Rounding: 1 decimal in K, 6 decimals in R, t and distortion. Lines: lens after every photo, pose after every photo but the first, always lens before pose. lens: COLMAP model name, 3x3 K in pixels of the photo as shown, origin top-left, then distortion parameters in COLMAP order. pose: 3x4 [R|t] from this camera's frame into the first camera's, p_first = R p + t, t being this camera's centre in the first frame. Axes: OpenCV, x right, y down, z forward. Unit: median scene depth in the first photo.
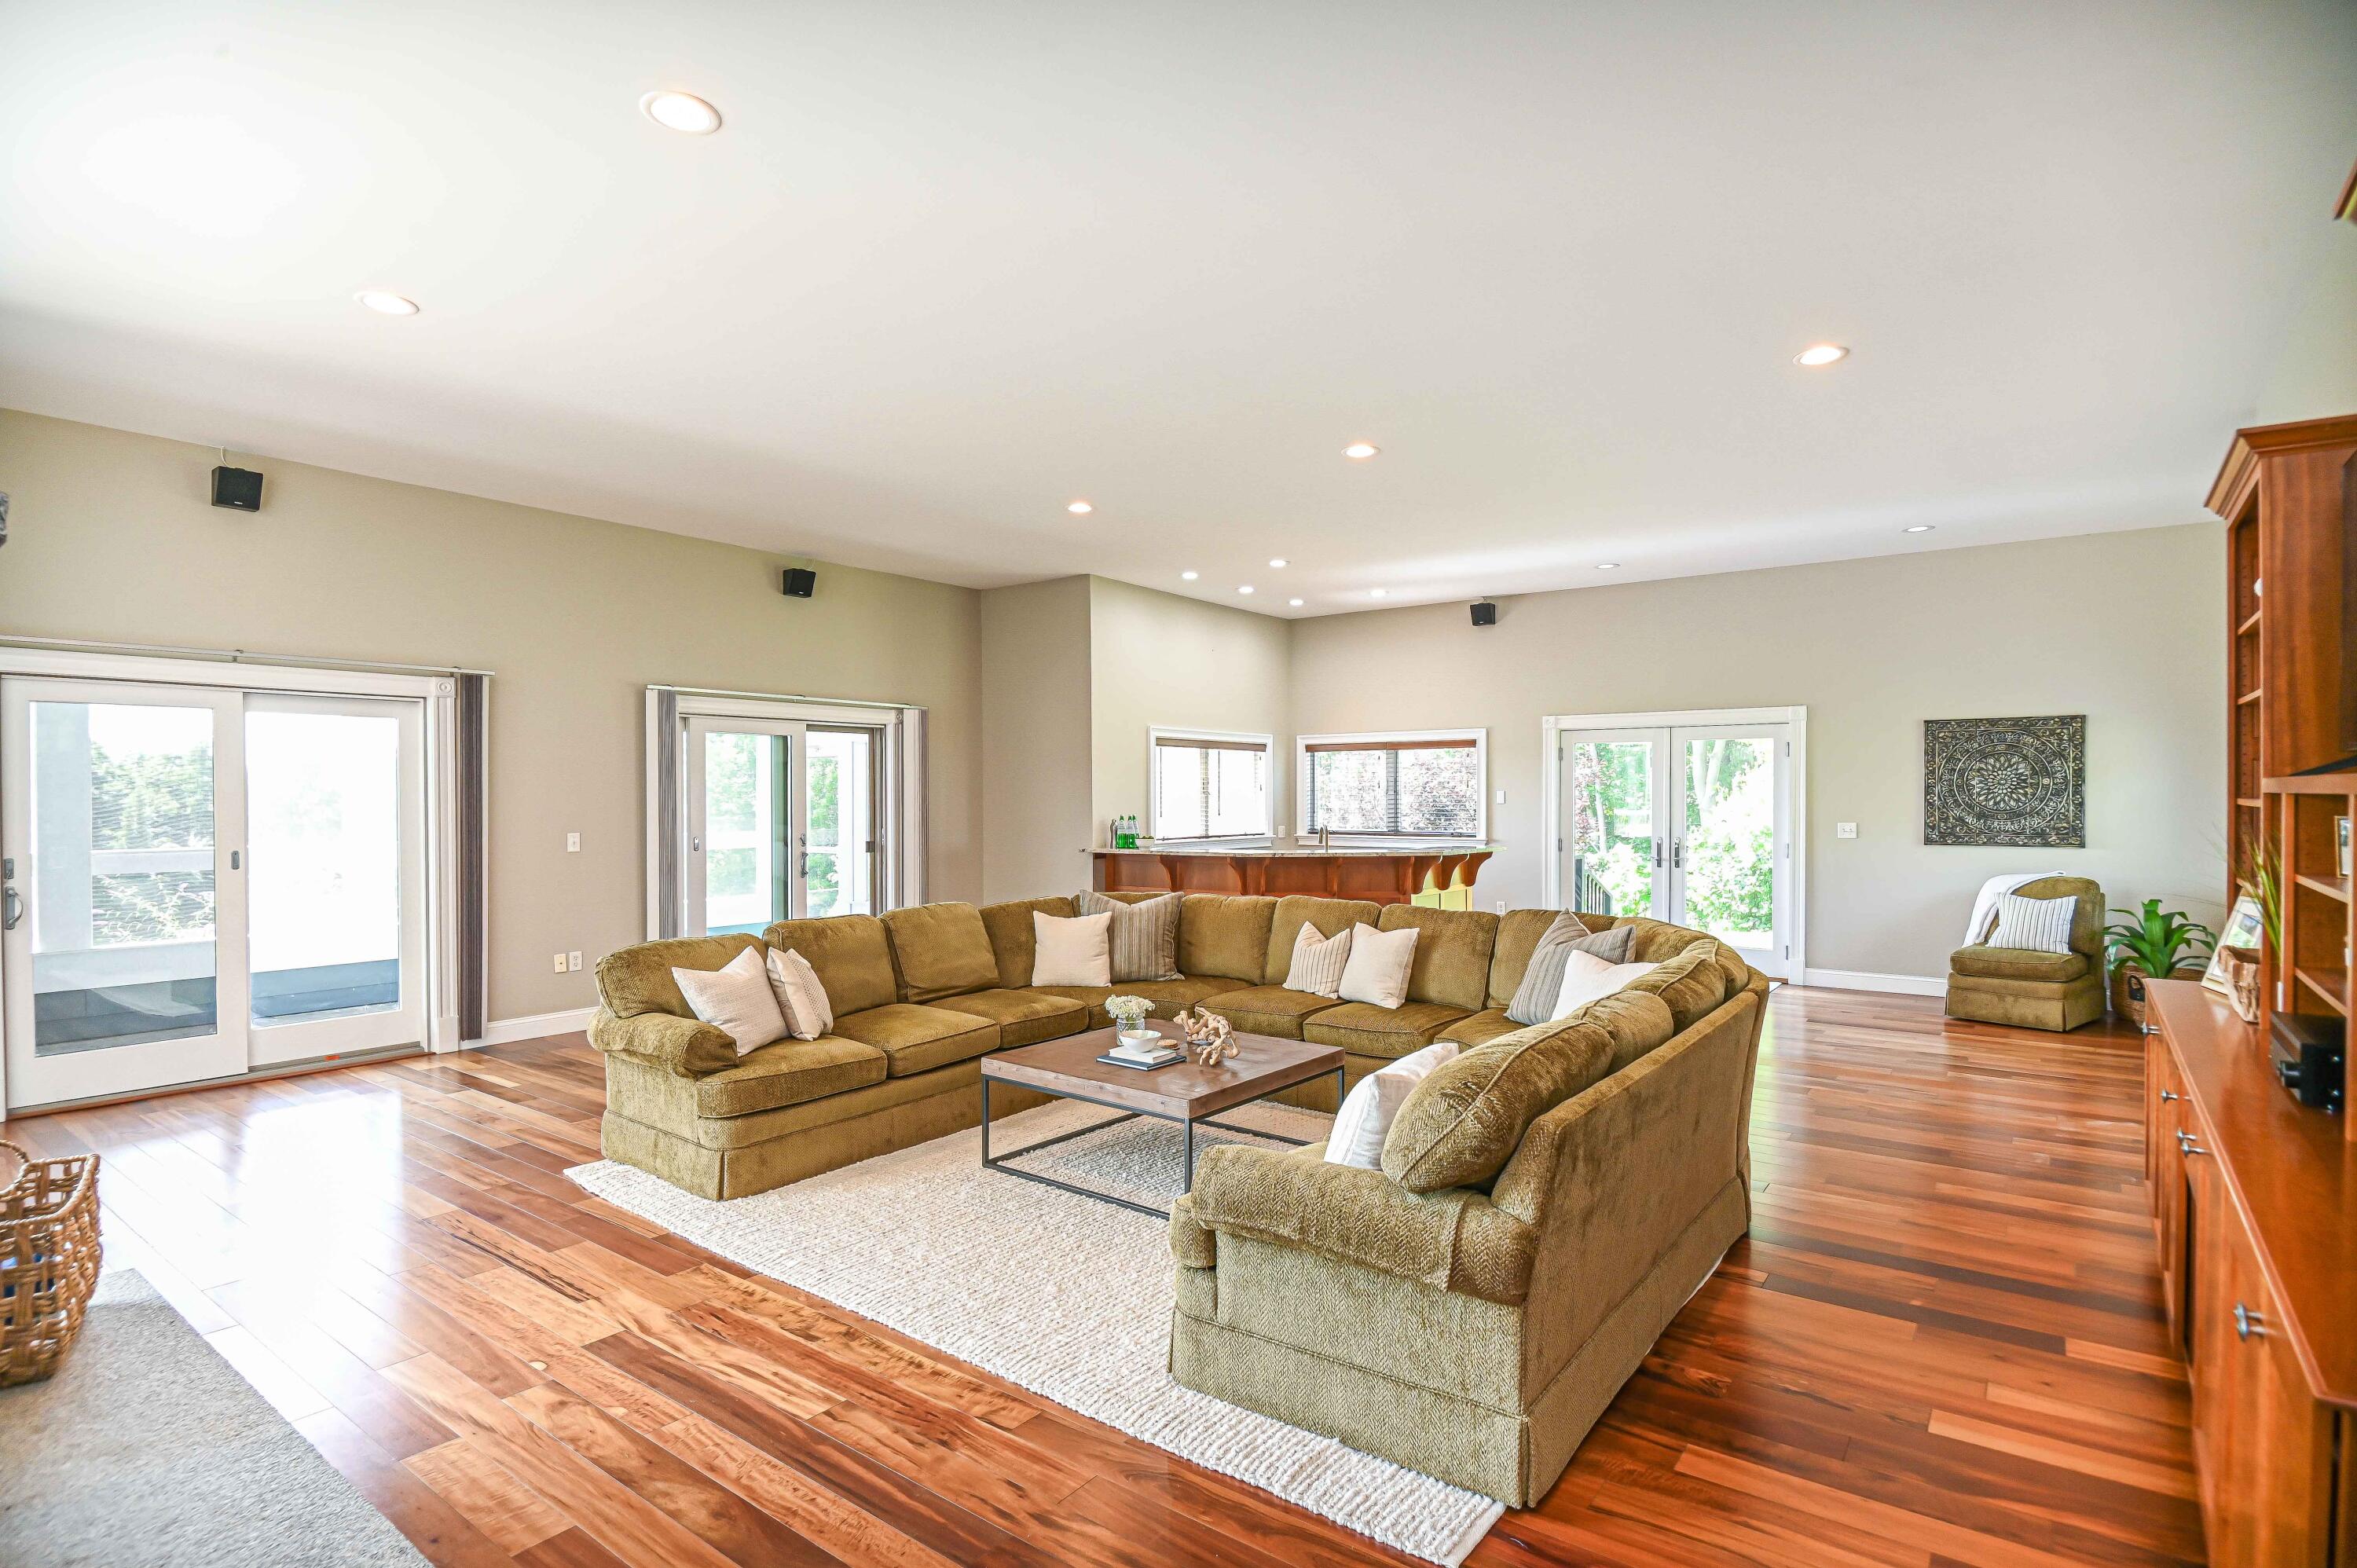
lens RADIAL K [[1161.9, 0, 1246.3], [0, 1161.9, 790.1], [0, 0, 1]] dist [0.001068, -0.006036]
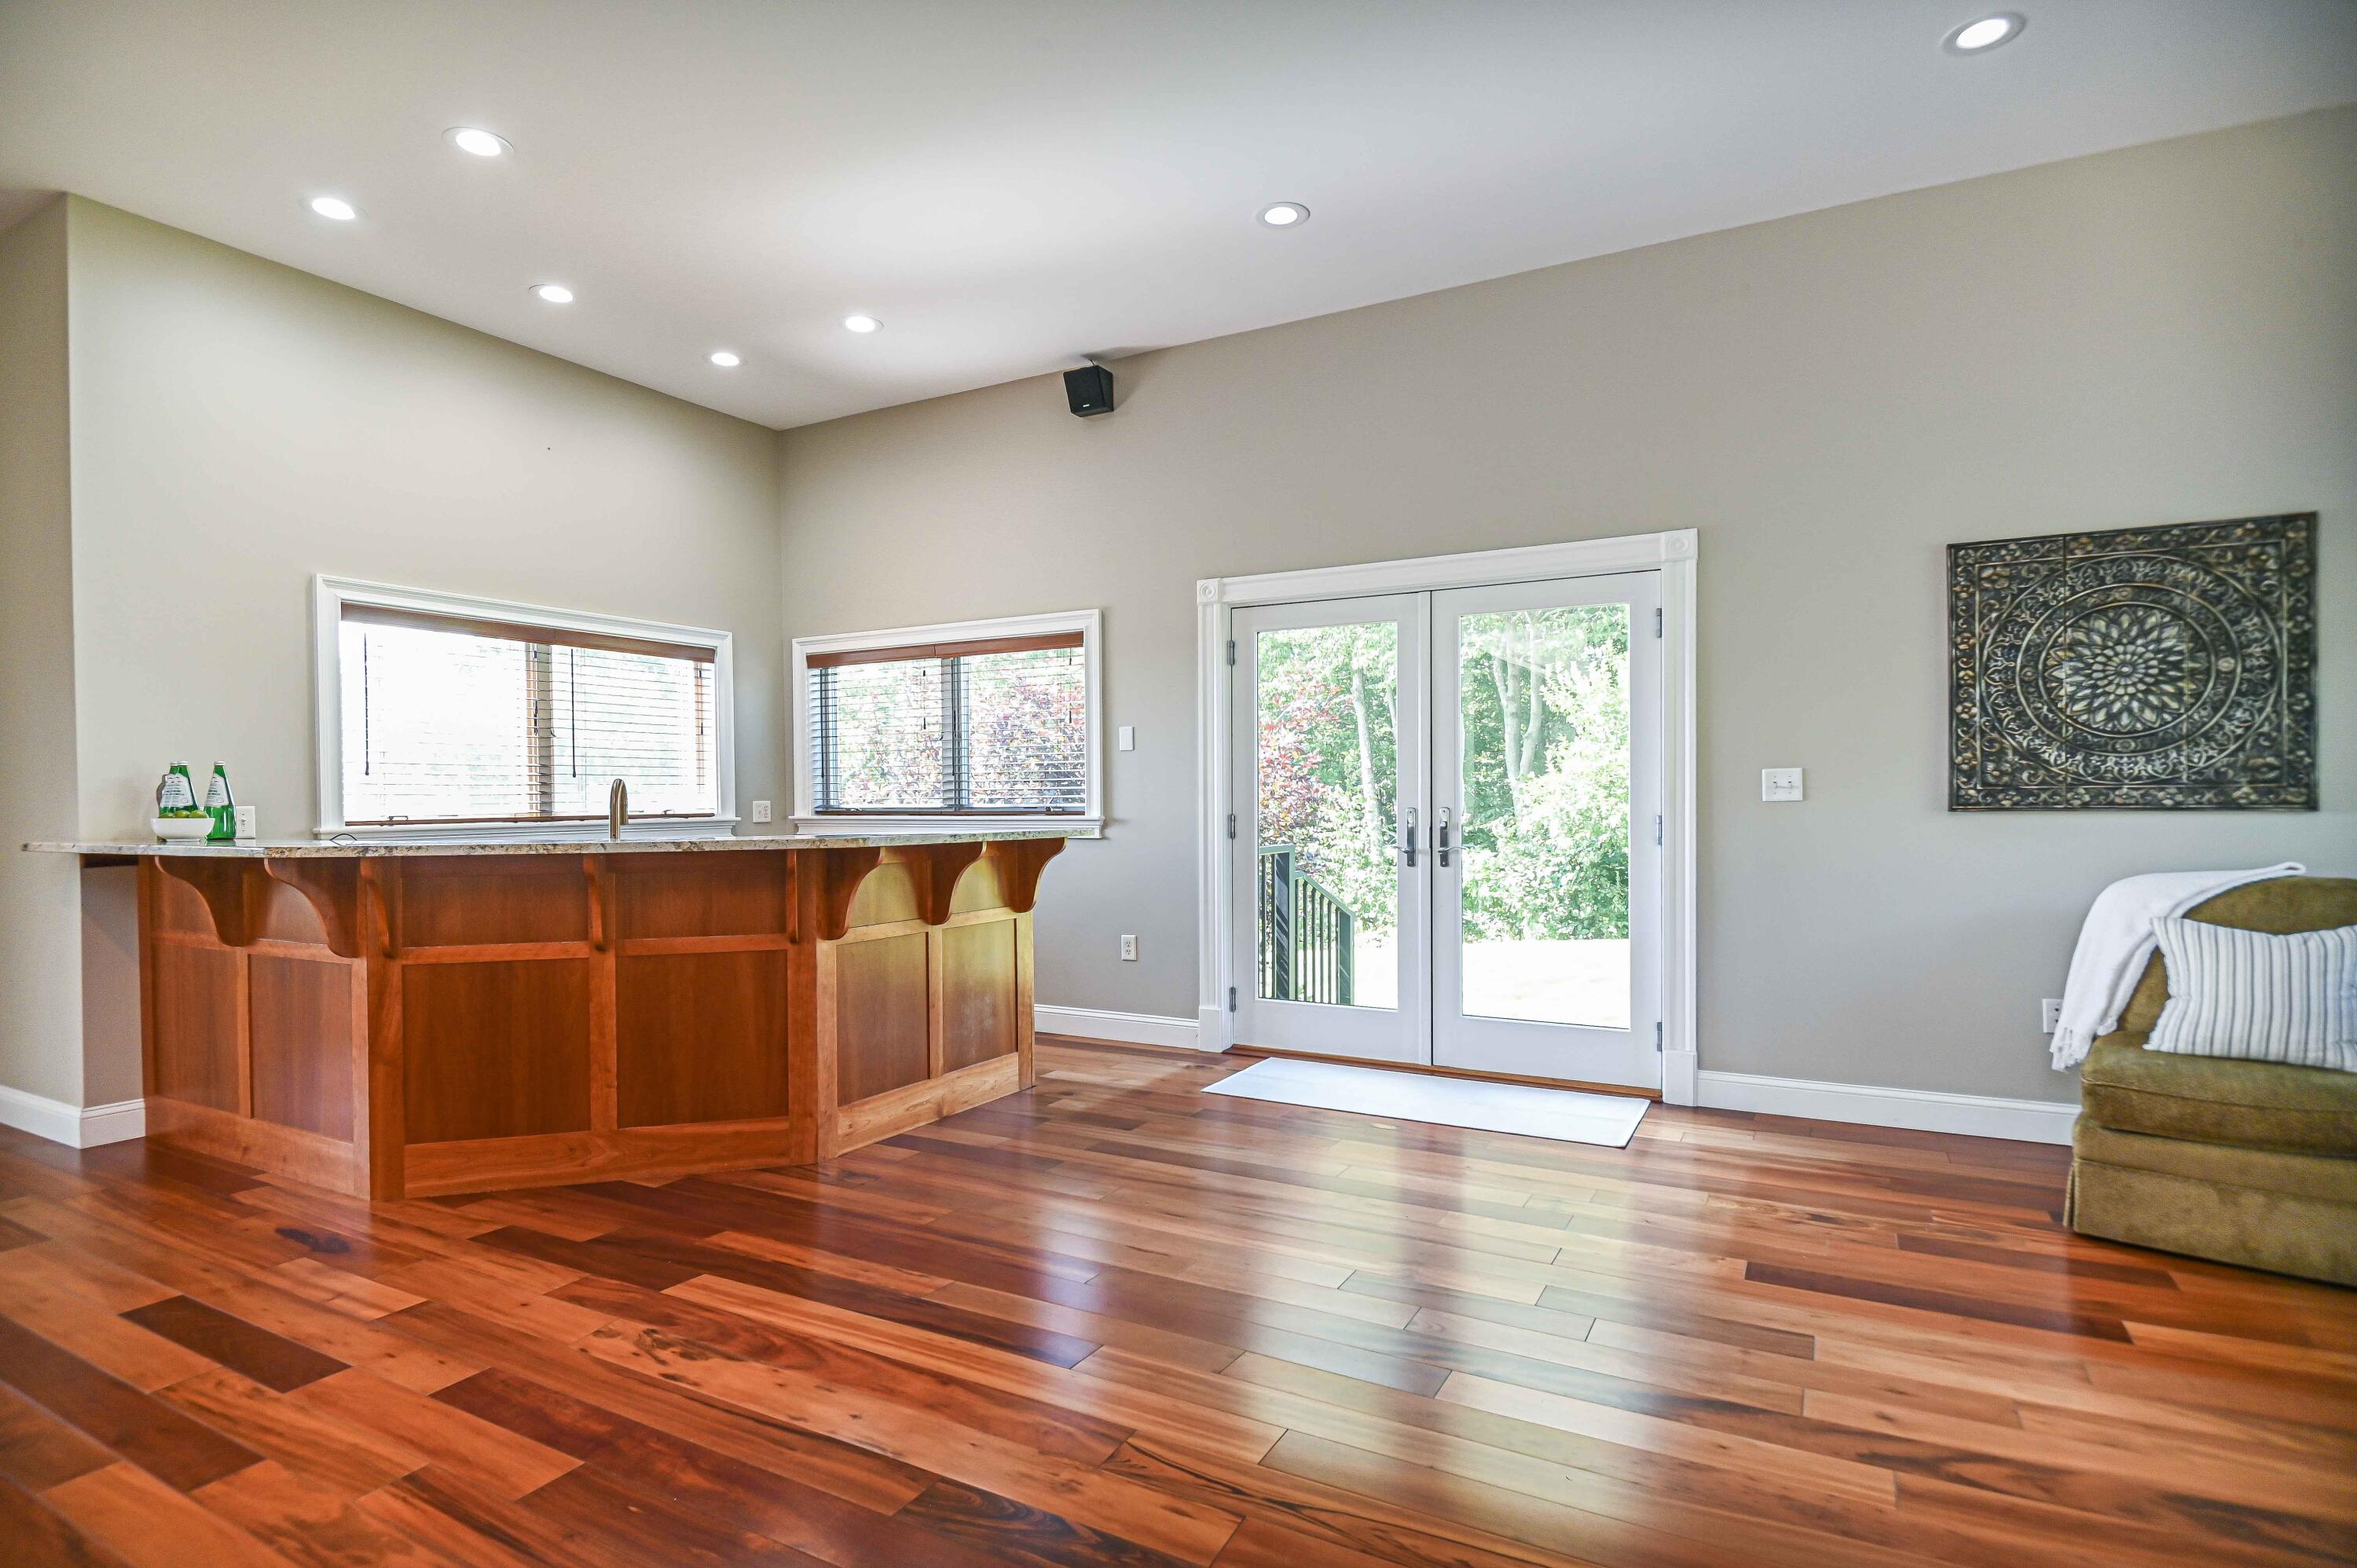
lens RADIAL K [[1161.9, 0, 1178.5], [0, 1161.9, 801.3], [0, 0, 1]] dist [0.001068, -0.006036]
pose [[0.996075, -0.008696, 0.088090, 0.223387], [0.007892, 0.999924, 0.009474, 0.034422], [-0.088166, -0.008742, 0.996067, 0.535804]]
